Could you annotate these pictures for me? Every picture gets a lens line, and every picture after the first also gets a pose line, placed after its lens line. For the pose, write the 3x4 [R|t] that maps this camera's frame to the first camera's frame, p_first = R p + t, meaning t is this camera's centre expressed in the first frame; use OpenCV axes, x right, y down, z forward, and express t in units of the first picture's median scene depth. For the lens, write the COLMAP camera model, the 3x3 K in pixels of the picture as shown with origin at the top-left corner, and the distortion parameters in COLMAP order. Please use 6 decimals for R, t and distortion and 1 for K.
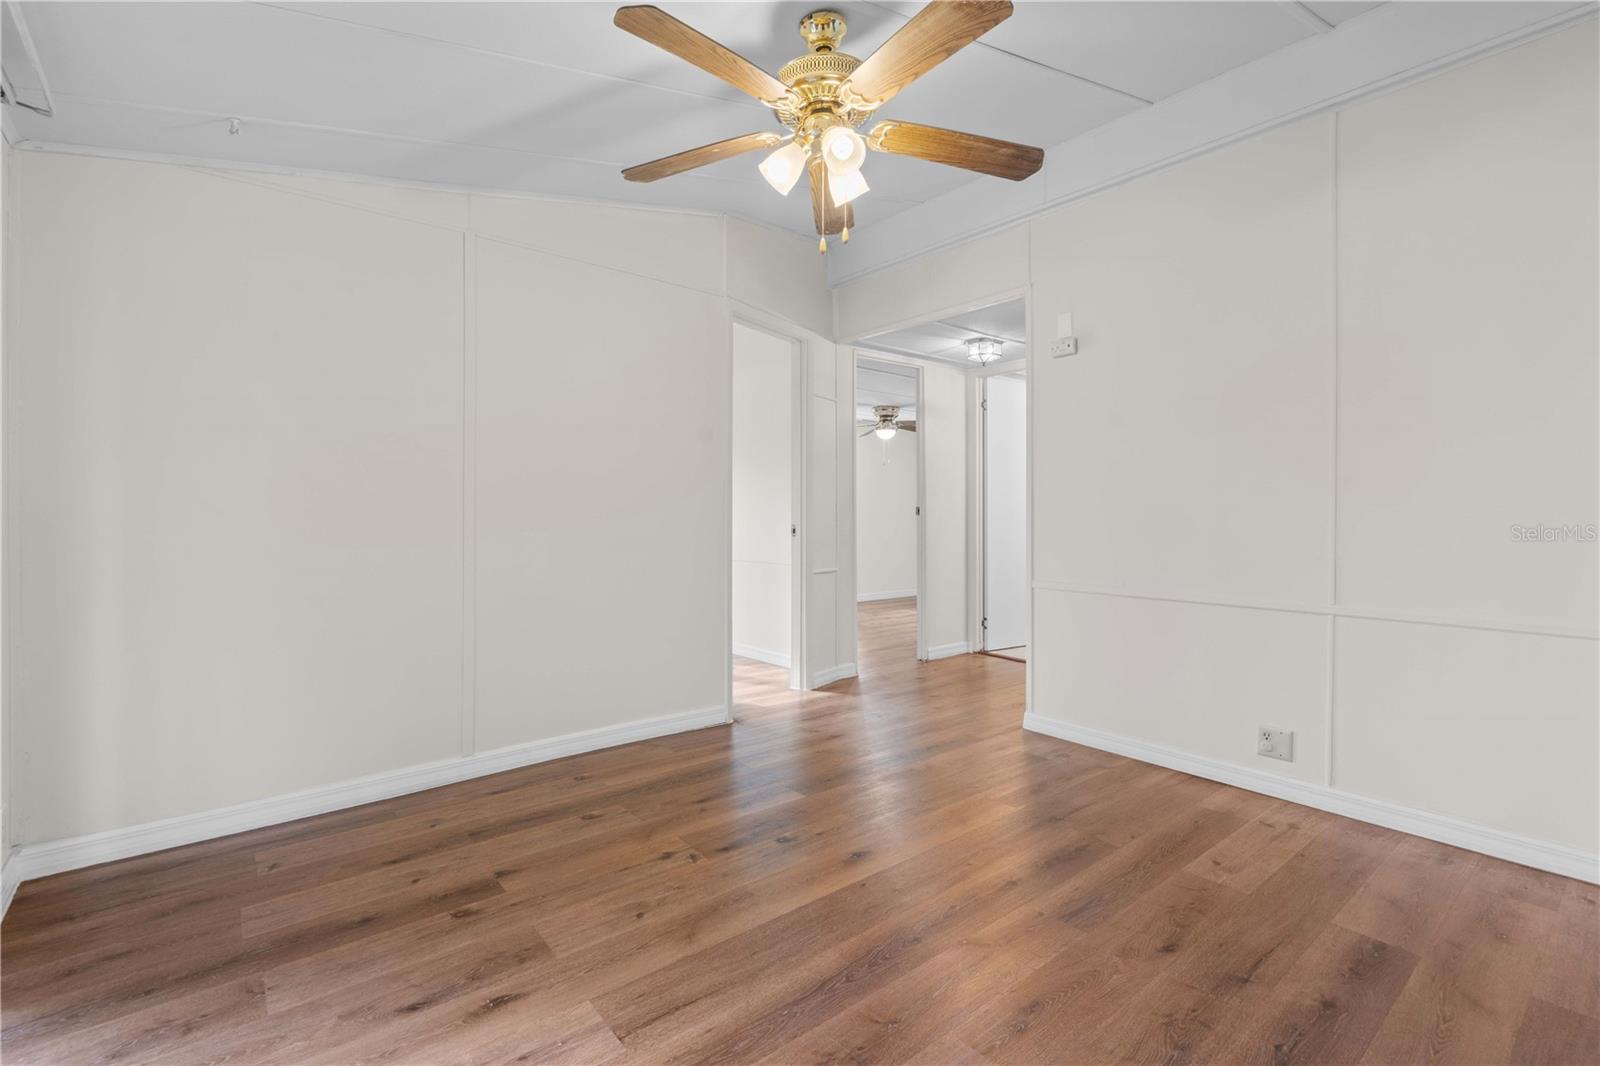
lens RADIAL K [[742.2, 0, 786.6], [0, 742.2, 537.9], [0, 0, 1]] dist [-0.000245, 0.000059]
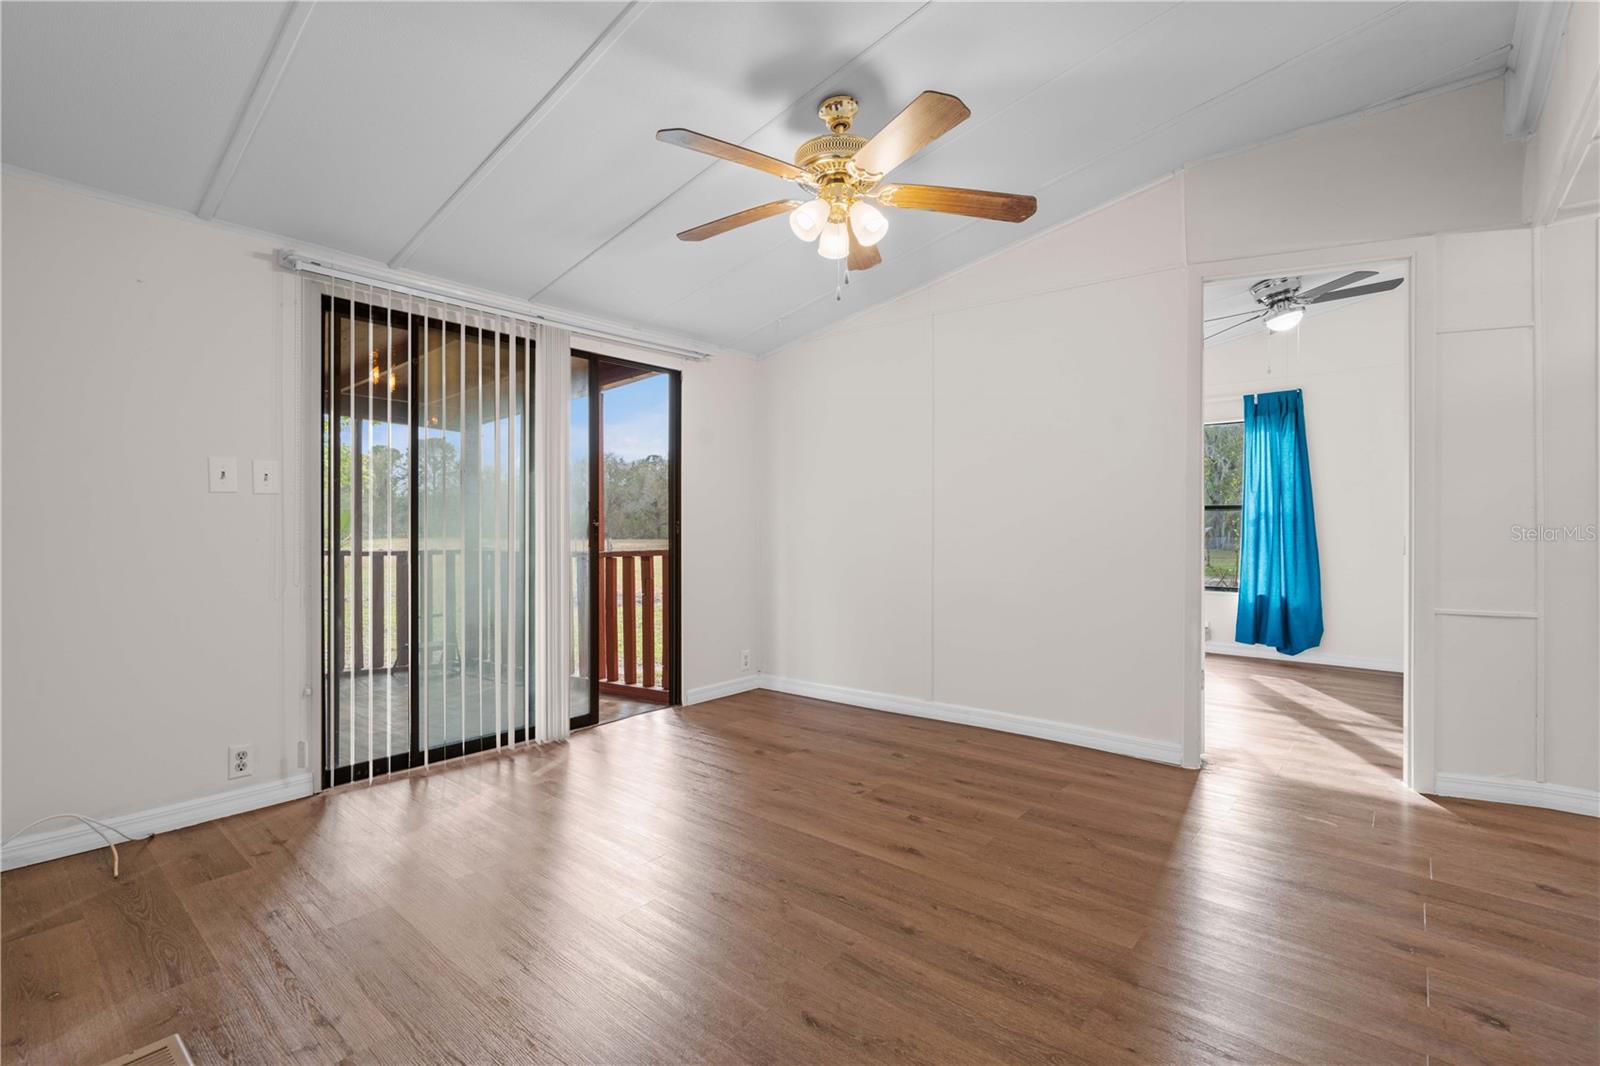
lens RADIAL K [[724.3, 0, 797.1], [0, 724.3, 527.9], [0, 0, 1]] dist [0.002473, 0.000720]
pose [[0.174226, 0.000208, -0.984706, 1.035722], [-0.027925, 0.999599, -0.004729, -0.017577], [0.984310, 0.028321, 0.174162, 0.626591]]
